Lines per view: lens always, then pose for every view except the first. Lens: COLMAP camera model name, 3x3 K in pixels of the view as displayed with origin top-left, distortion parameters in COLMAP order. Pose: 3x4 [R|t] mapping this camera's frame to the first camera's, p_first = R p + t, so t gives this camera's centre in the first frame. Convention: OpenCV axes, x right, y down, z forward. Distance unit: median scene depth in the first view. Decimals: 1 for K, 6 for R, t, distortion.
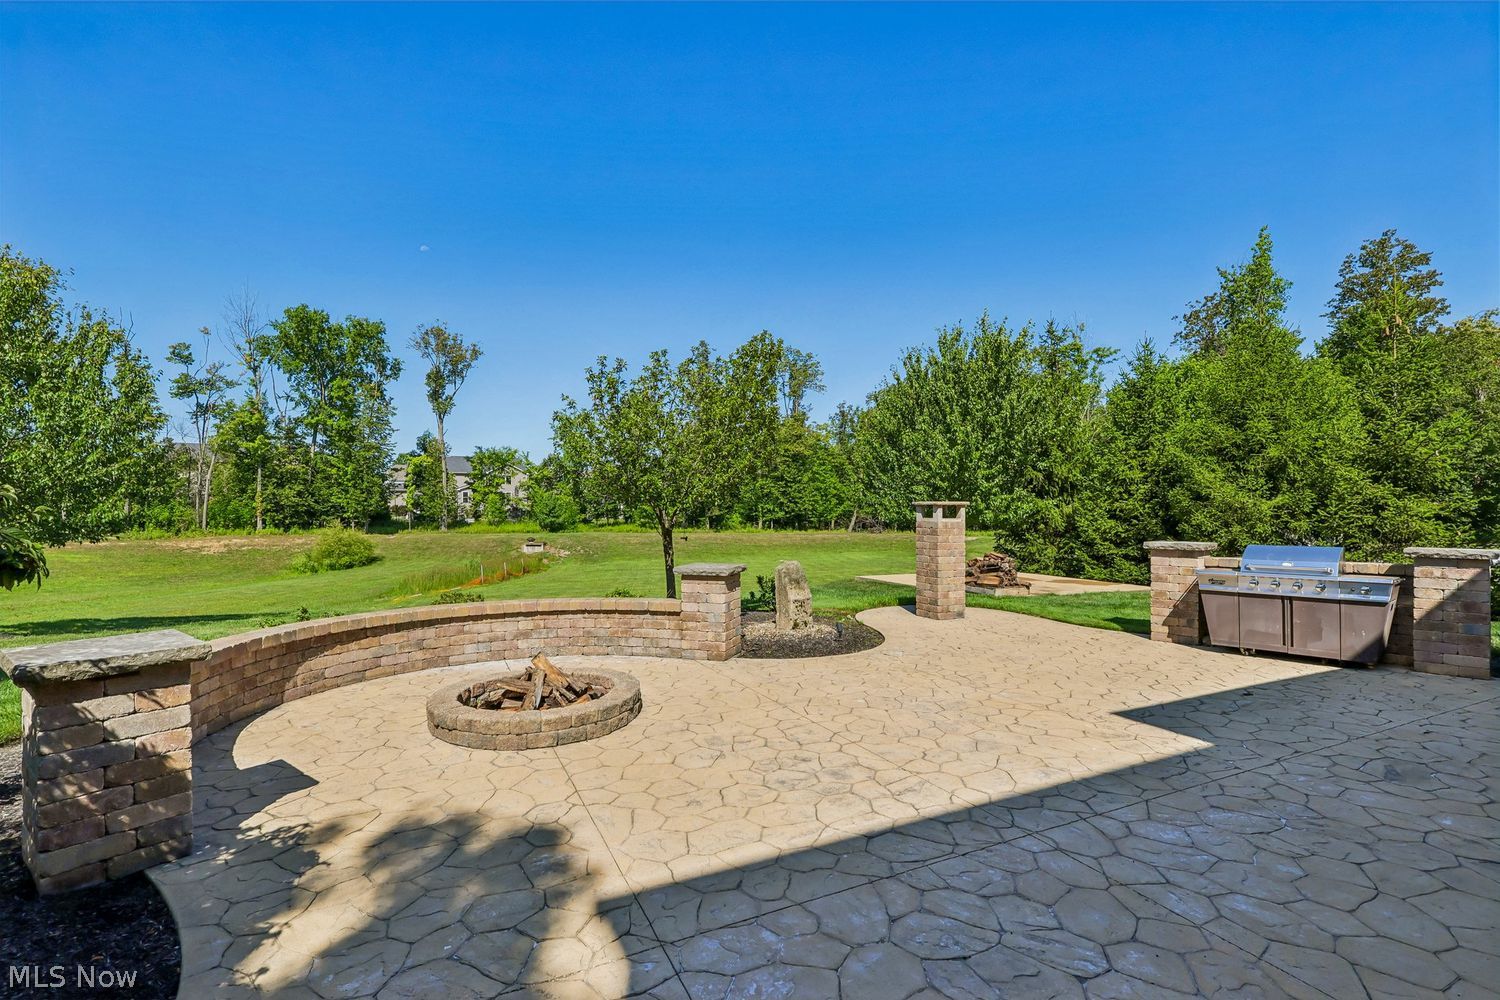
lens RADIAL K [[702.7, 0, 744.3], [0, 702.7, 501.2], [0, 0, 1]] dist [-0.001332, 0.001220]
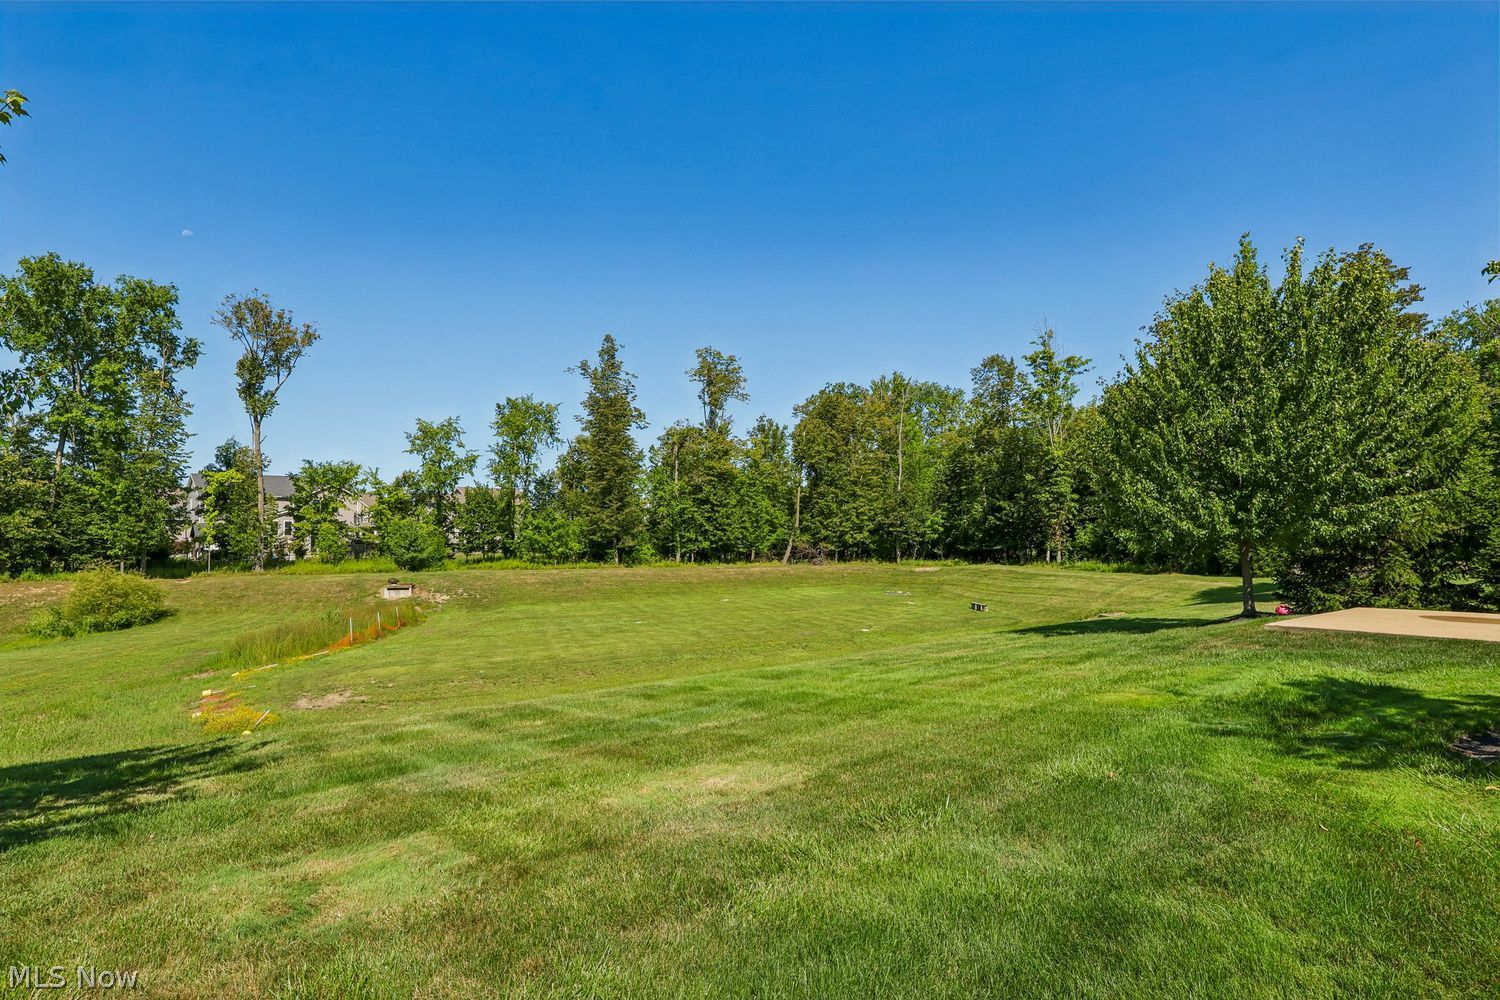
lens RADIAL K [[762.4, 0, 750.3], [0, 762.4, 504.8], [0, 0, 1]] dist [-0.006516, 0.000074]
pose [[0.976916, -0.001407, 0.213621, -0.101361], [0.009398, 0.999293, -0.036396, 0.005940], [-0.213419, 0.037564, 0.976238, 0.113020]]
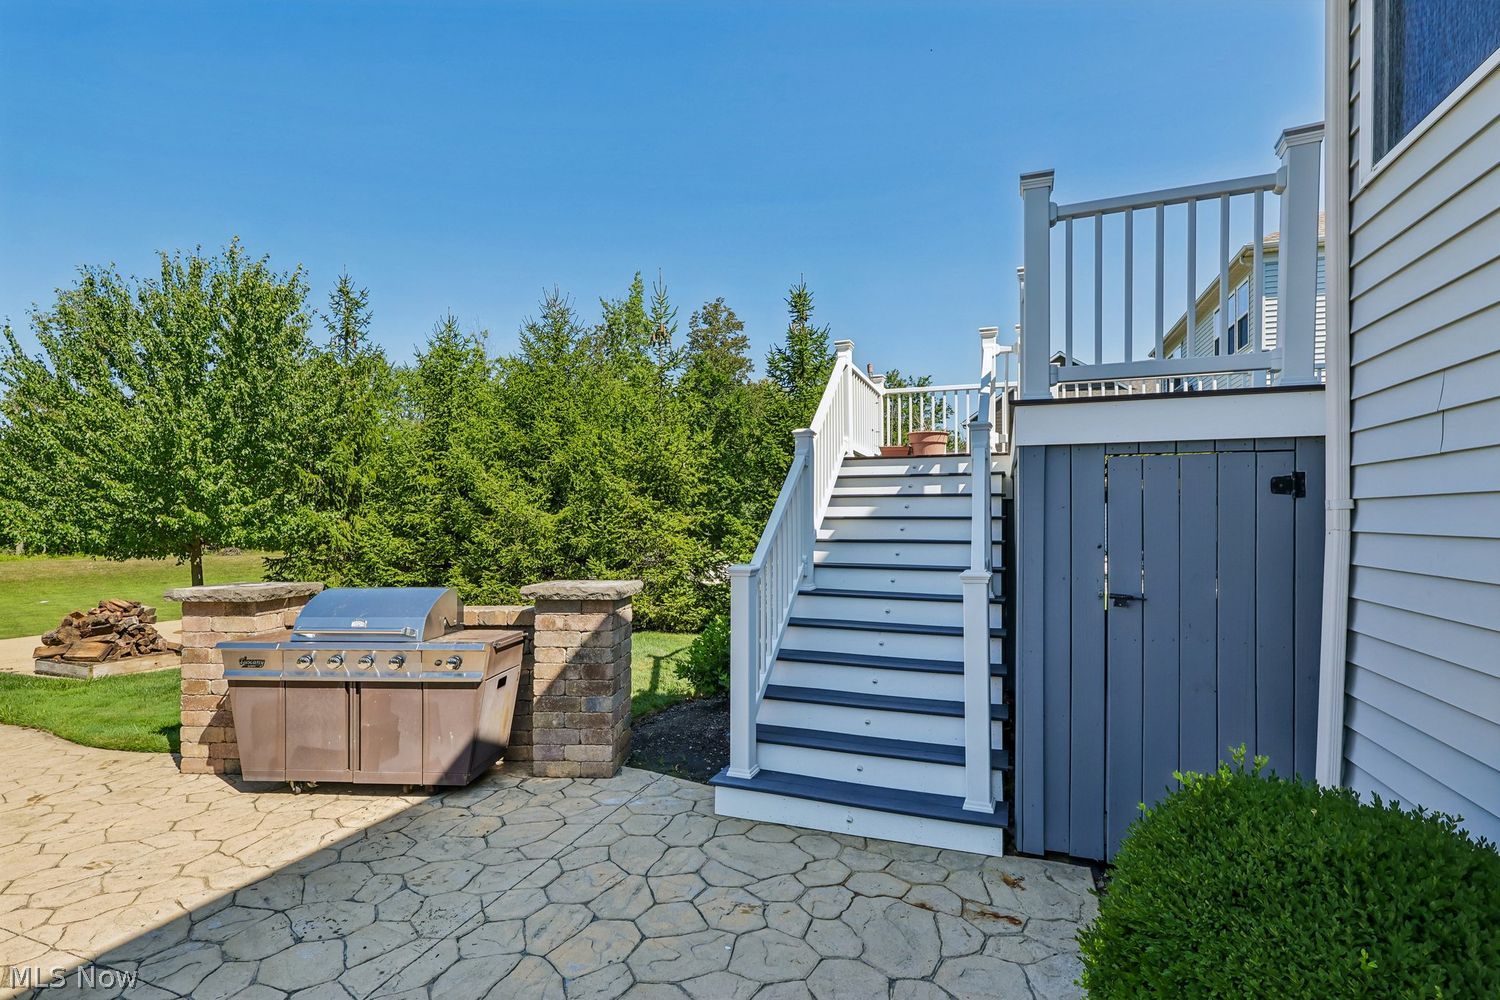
lens RADIAL K [[702.7, 0, 763.0], [0, 702.7, 523.1], [0, 0, 1]] dist [-0.001332, 0.001220]
pose [[0.711224, -0.004847, 0.702949, 0.065633], [-0.003445, 0.999940, 0.010381, 0.000194], [-0.702957, -0.009805, 0.711165, 0.039935]]
